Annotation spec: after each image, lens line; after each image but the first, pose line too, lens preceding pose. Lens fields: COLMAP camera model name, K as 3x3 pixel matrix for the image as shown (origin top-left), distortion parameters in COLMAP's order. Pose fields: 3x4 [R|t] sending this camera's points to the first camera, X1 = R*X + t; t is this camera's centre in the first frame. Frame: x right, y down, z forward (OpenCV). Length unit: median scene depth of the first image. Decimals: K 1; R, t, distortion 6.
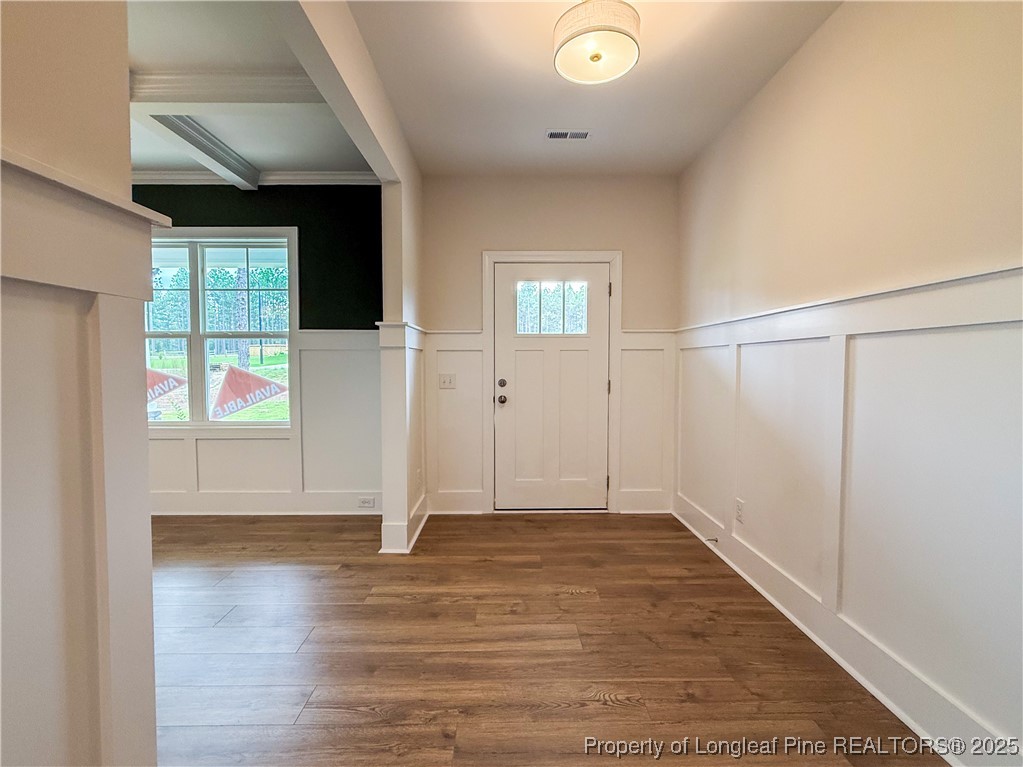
lens RADIAL K [[456.2, 0, 511.5], [0, 456.2, 383.5], [0, 0, 1]] dist [0.001176, 0.000335]
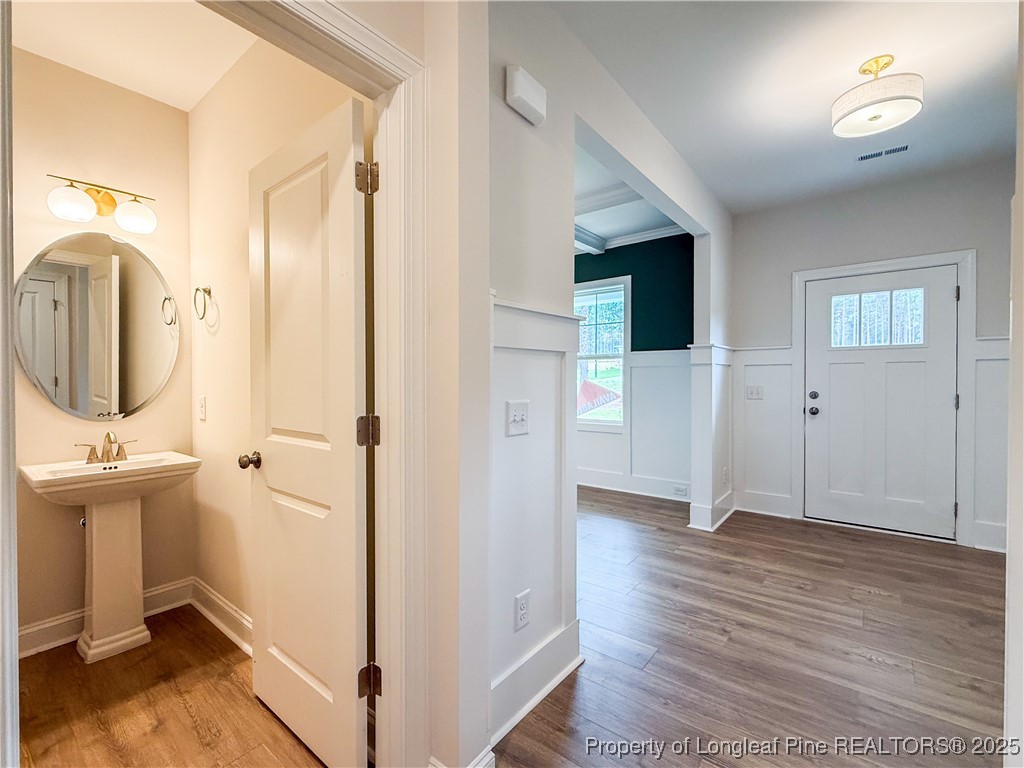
lens RADIAL K [[456.7, 0, 512.0], [0, 456.7, 384.0], [0, 0, 1]] dist [0.001176, 0.000335]
pose [[0.777470, 0.004900, -0.628901, 0.108523], [-0.022691, 0.999537, -0.020264, 0.011001], [0.628511, 0.030026, 0.777221, -0.262207]]
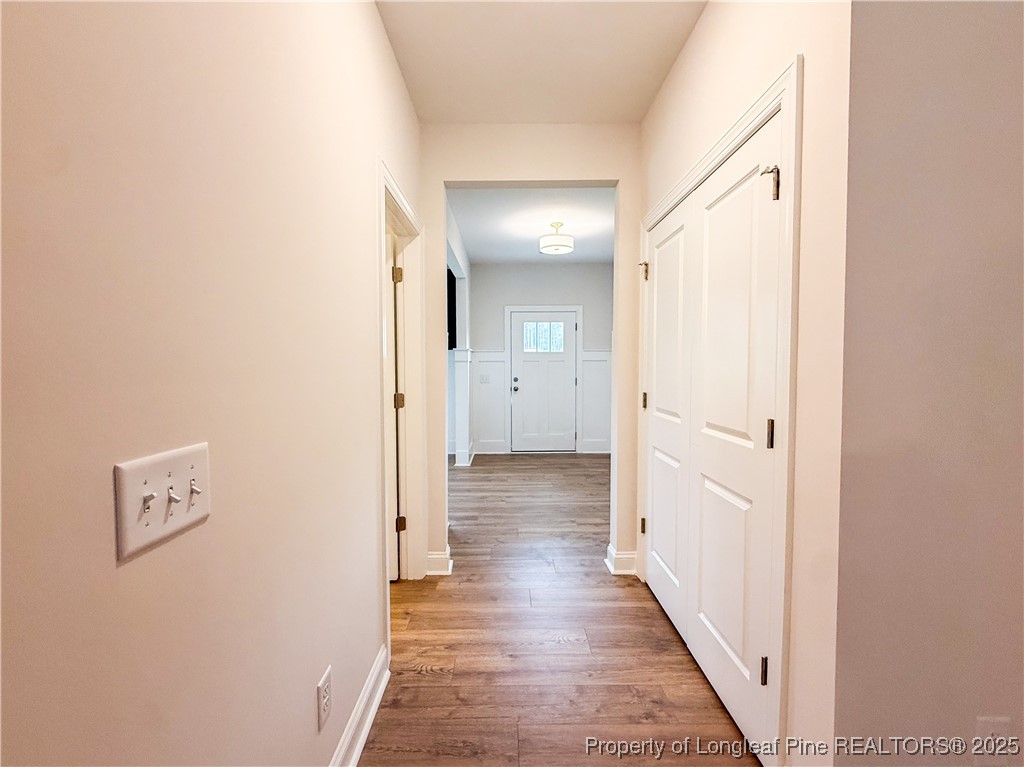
lens RADIAL K [[447.7, 0, 509.5], [0, 447.7, 387.3], [0, 0, 1]] dist [0.000499, 0.000132]
pose [[0.999950, -0.003571, -0.009309, -0.030564], [0.003634, 0.999970, 0.006817, 0.018352], [0.009284, -0.006851, 0.999933, -0.799564]]
